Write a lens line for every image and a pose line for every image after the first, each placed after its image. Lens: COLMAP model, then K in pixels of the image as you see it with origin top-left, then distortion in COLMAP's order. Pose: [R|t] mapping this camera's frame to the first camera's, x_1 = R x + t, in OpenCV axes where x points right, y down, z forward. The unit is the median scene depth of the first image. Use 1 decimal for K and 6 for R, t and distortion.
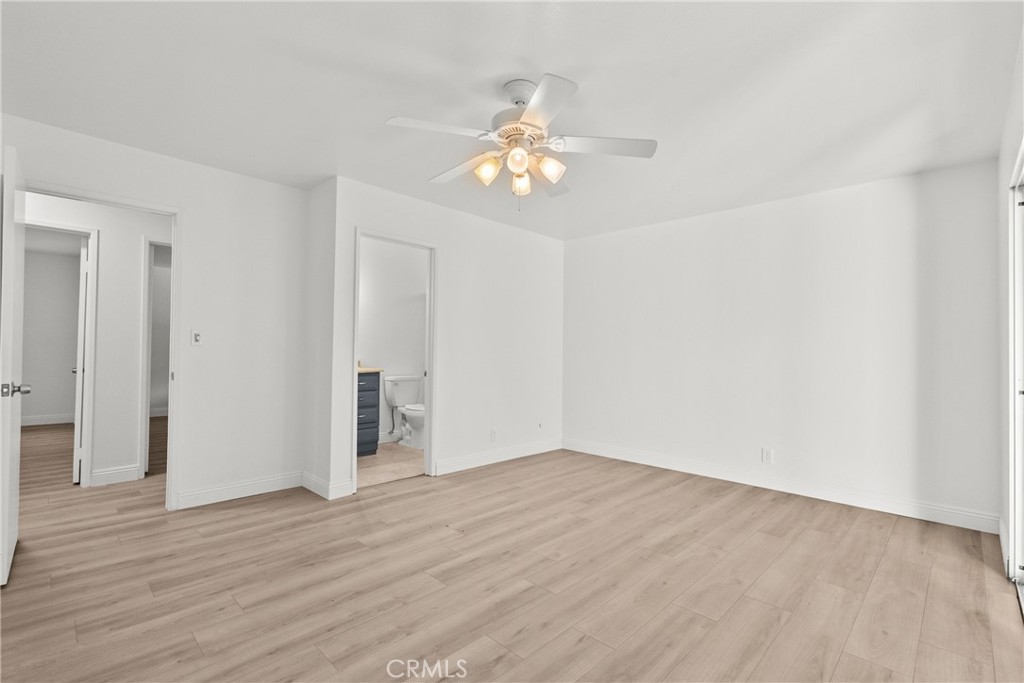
lens RADIAL K [[466.5, 0, 509.3], [0, 466.5, 344.1], [0, 0, 1]] dist [-0.007583, 0.003943]
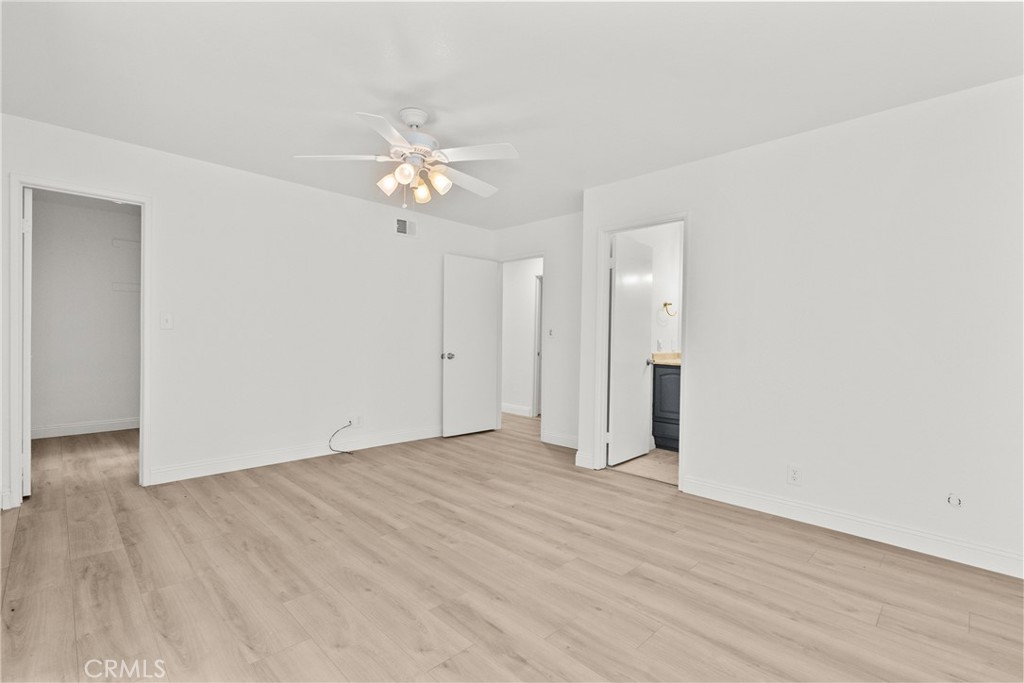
lens RADIAL K [[466.5, 0, 509.0], [0, 466.5, 342.6], [0, 0, 1]] dist [-0.007583, 0.003943]
pose [[-0.018755, -0.009193, -0.999782, 0.885901], [-0.002517, 0.999955, -0.009148, 0.035818], [0.999821, 0.002344, -0.018777, 0.931559]]
